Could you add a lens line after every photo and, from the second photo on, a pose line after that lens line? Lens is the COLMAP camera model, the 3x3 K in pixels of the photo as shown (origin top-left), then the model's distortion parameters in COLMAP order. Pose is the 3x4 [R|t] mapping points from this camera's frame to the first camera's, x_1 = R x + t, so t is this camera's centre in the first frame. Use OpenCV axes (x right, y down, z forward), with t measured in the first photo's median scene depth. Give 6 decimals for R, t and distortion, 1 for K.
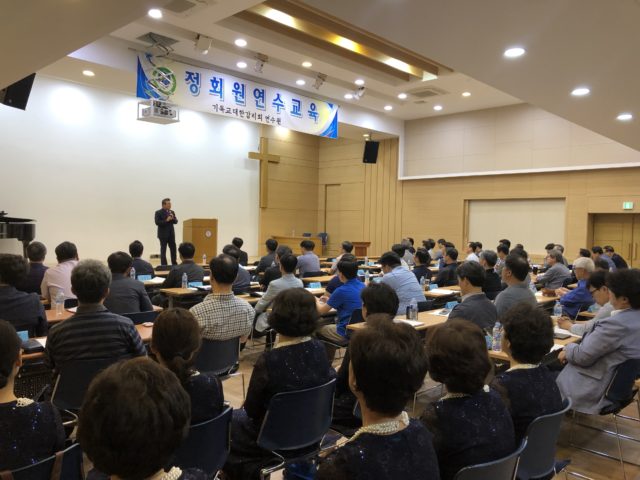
lens RADIAL K [[530.6, 0, 318.7], [0, 530.6, 242.8], [0, 0, 1]] dist [-0.000967, 0.002950]
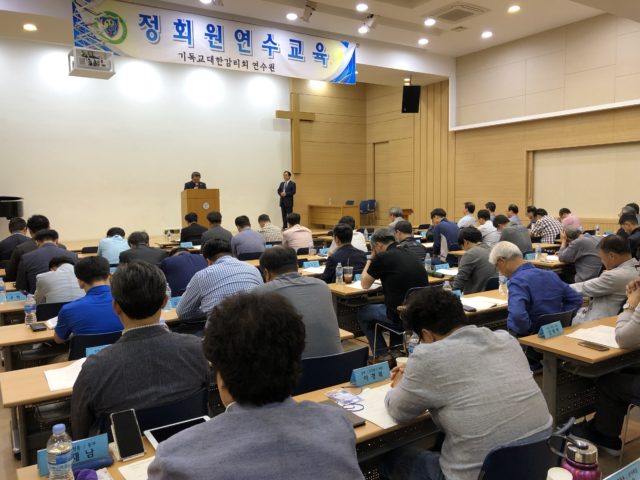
lens RADIAL K [[530.6, 0, 321.3], [0, 530.6, 237.3], [0, 0, 1]] dist [-0.000967, 0.002950]
pose [[0.972164, -0.018082, -0.233603, 0.175445], [0.030091, 0.998397, 0.047946, -0.001039], [0.232362, -0.053641, 0.971149, 0.180677]]
